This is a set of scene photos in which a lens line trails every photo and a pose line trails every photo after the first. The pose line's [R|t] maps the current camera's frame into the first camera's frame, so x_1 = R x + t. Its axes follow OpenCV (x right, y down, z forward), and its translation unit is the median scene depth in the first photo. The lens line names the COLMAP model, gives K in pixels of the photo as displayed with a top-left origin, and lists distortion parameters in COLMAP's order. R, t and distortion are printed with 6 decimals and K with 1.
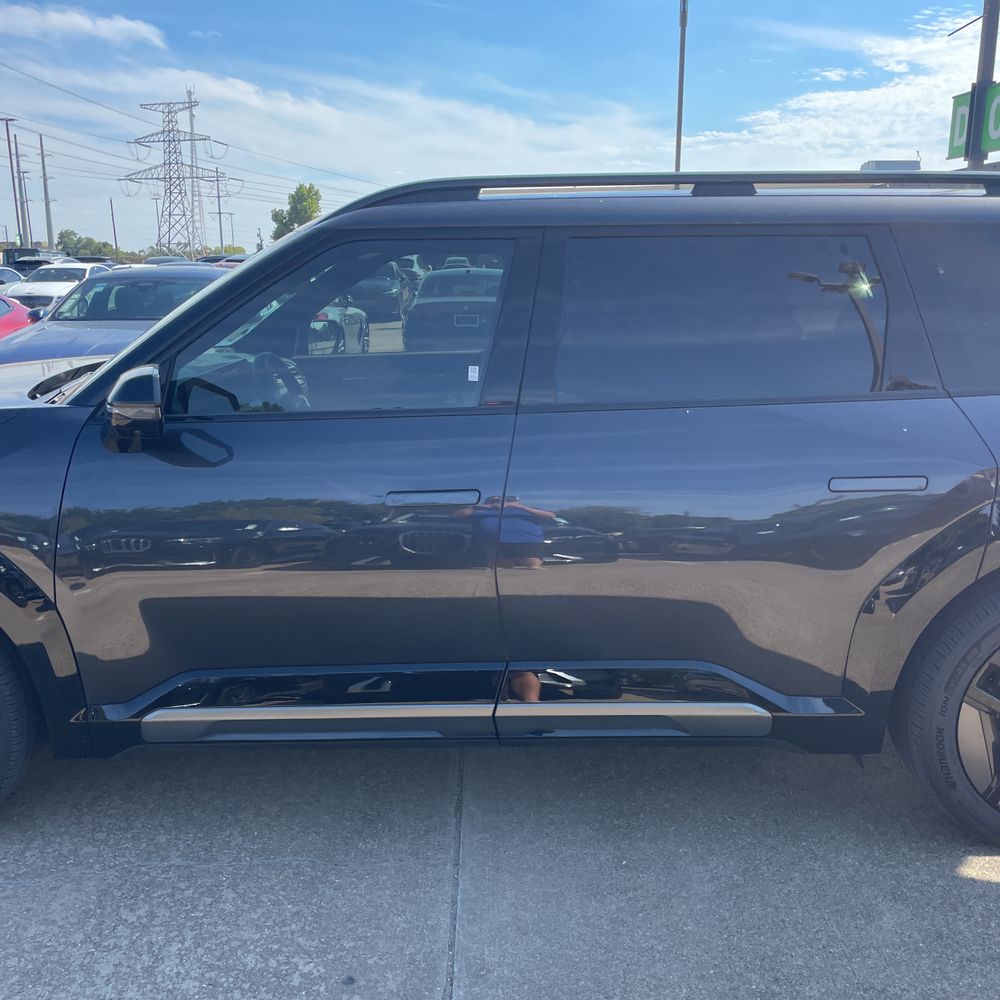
lens RADIAL K [[1030.9, 0, 486.3], [0, 1030.9, 482.3], [0, 0, 1]] dist [0.016360, 0.000000]
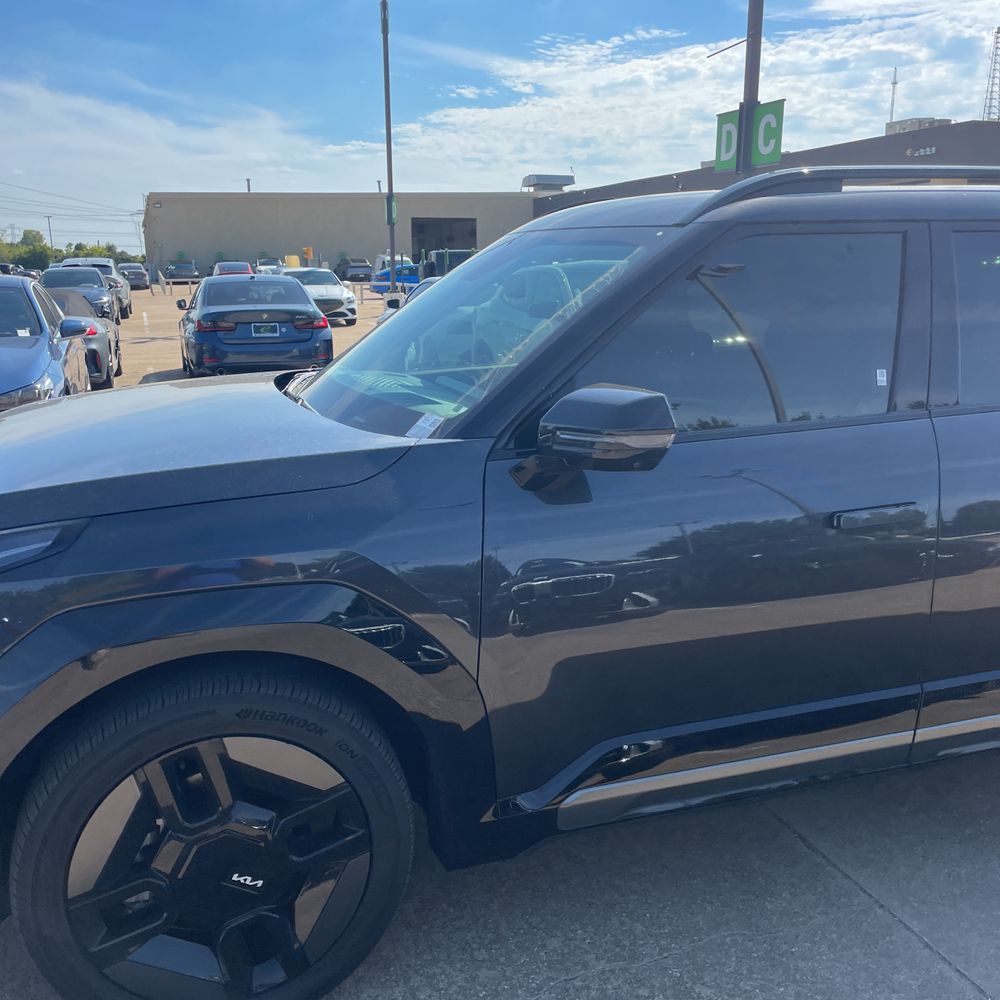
lens RADIAL K [[1030.9, 0, 485.7], [0, 1030.9, 495.0], [0, 0, 1]] dist [0.016360, 0.000000]
pose [[0.944850, -0.072958, 0.319273, -0.648632], [0.071776, 0.997301, 0.015483, -0.039152], [-0.319540, 0.008287, 0.947536, 0.231057]]
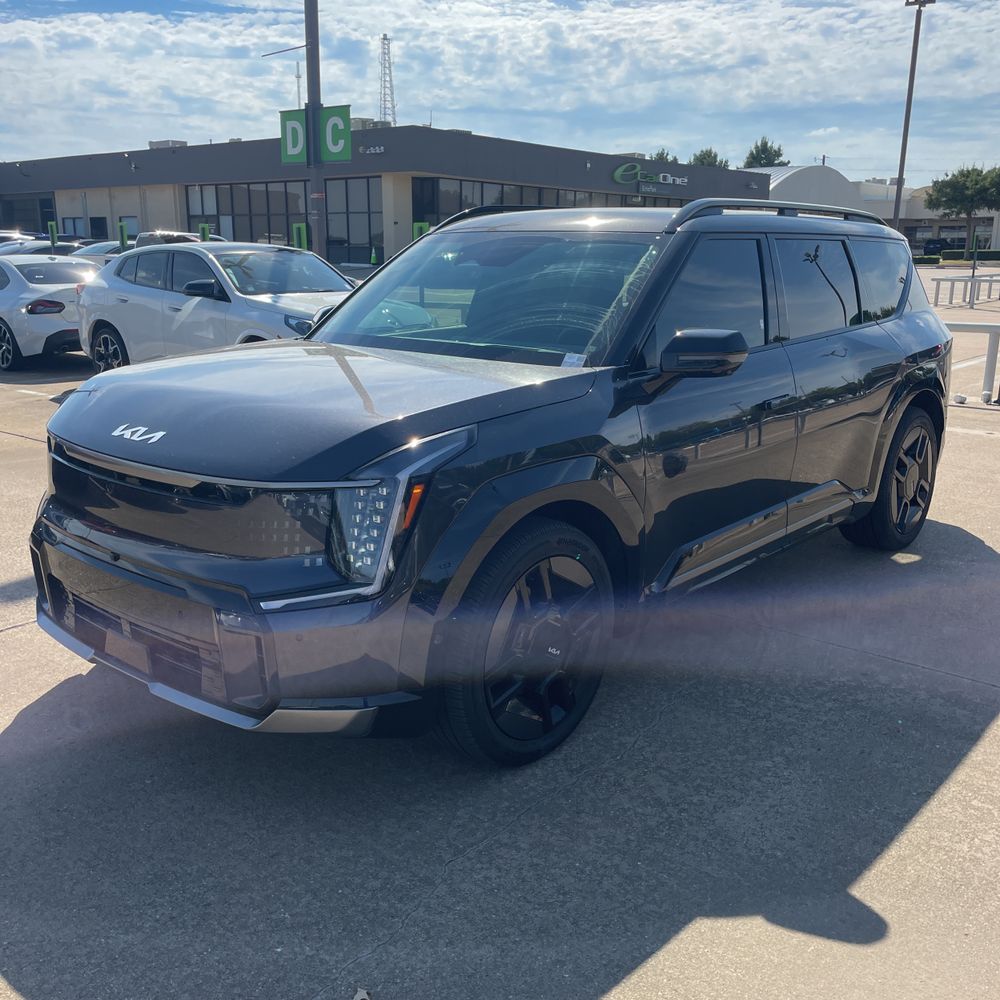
lens RADIAL K [[1030.9, 0, 469.4], [0, 1030.9, 509.4], [0, 0, 1]] dist [0.016360, 0.000000]
pose [[0.654665, -0.175045, 0.735373, -0.706987], [0.148258, 0.983658, 0.102159, -0.040195], [-0.741237, 0.042145, 0.669918, 0.234211]]
